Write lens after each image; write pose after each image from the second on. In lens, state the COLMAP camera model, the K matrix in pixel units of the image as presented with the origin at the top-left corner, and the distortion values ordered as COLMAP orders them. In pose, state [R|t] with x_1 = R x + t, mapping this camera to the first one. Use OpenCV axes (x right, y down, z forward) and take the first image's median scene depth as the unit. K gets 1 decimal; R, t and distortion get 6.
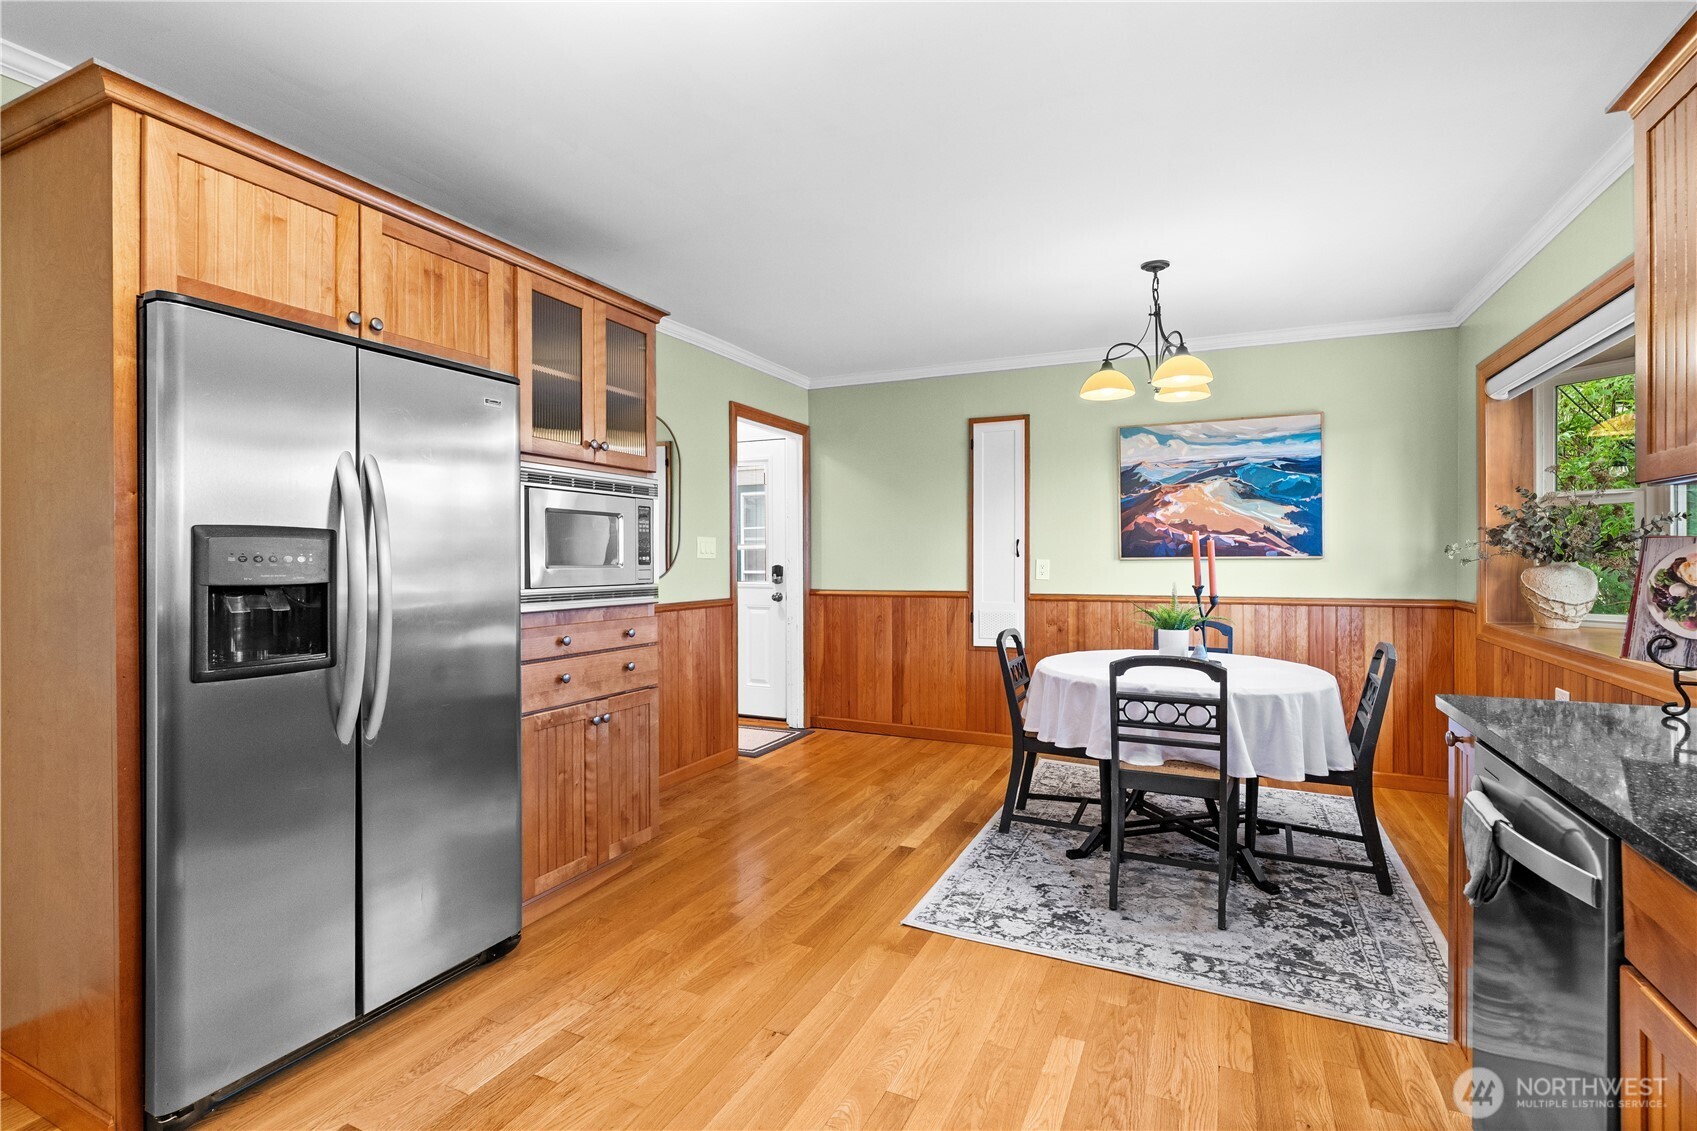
lens RADIAL K [[781.5, 0, 851.1], [0, 781.5, 557.1], [0, 0, 1]] dist [-0.003713, 0.003176]
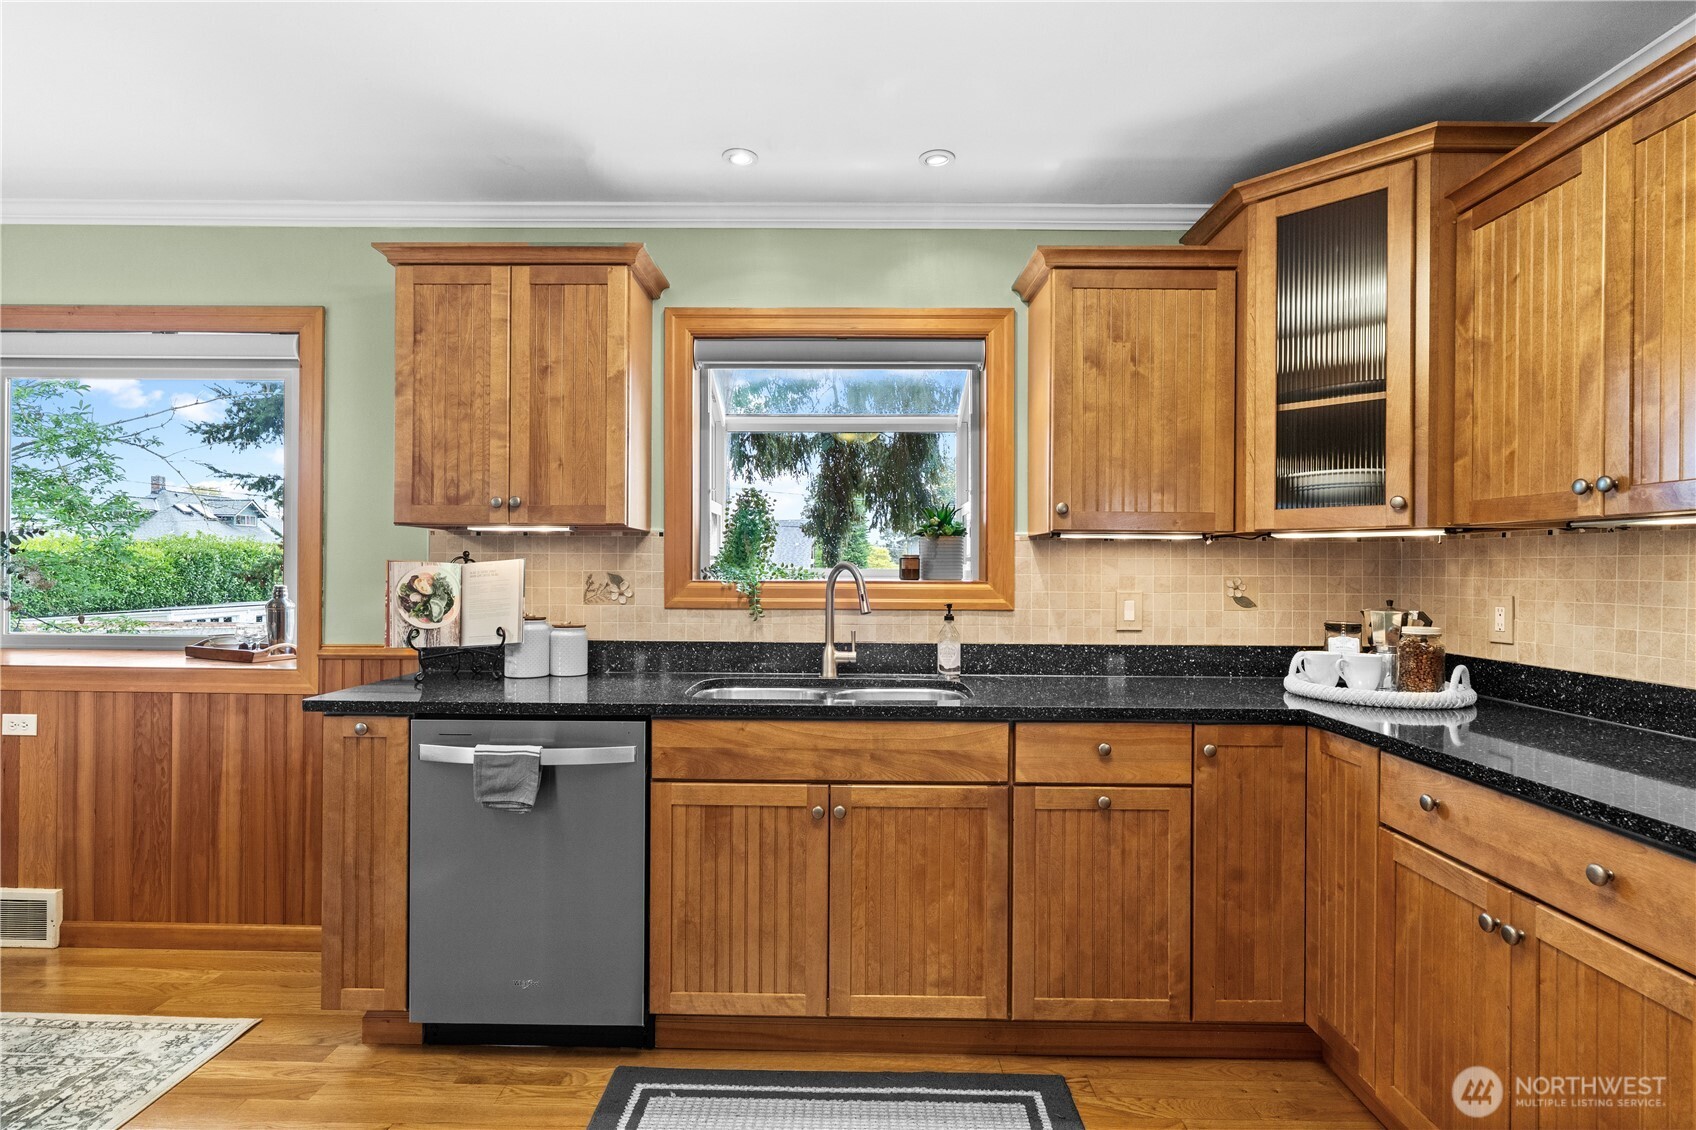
lens RADIAL K [[858.8, 0, 850.1], [0, 858.8, 576.7], [0, 0, 1]] dist [-0.003940, 0.000904]
pose [[-0.423476, -0.001176, 0.905907, -0.752878], [-0.006302, 0.999979, -0.001648, 0.000292], [-0.905885, -0.006407, -0.423474, 0.912854]]
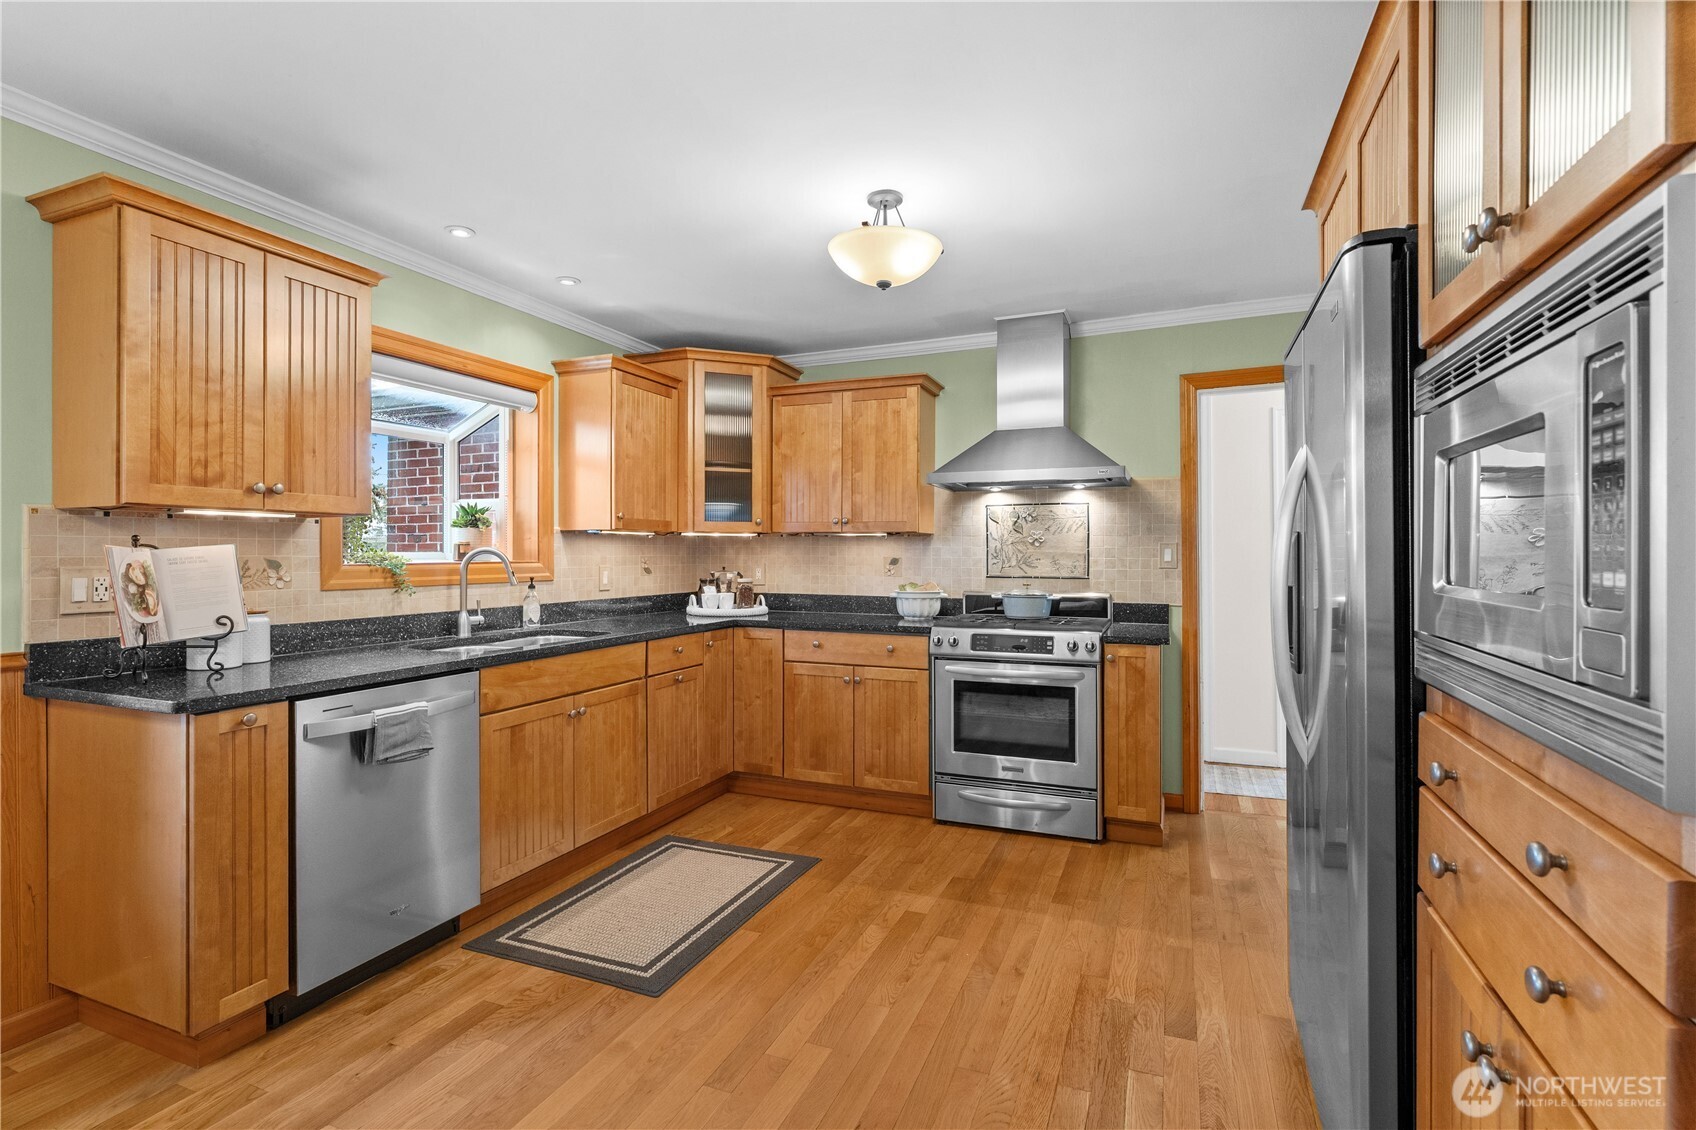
lens RADIAL K [[781.0, 0, 848.0], [0, 781.0, 558.5], [0, 0, 1]] dist [-0.003713, 0.003176]
pose [[-0.998610, 0.007928, -0.052111, -0.061061], [0.007777, 0.999965, 0.003105, -0.002154], [0.052134, 0.002696, -0.998636, 2.285845]]
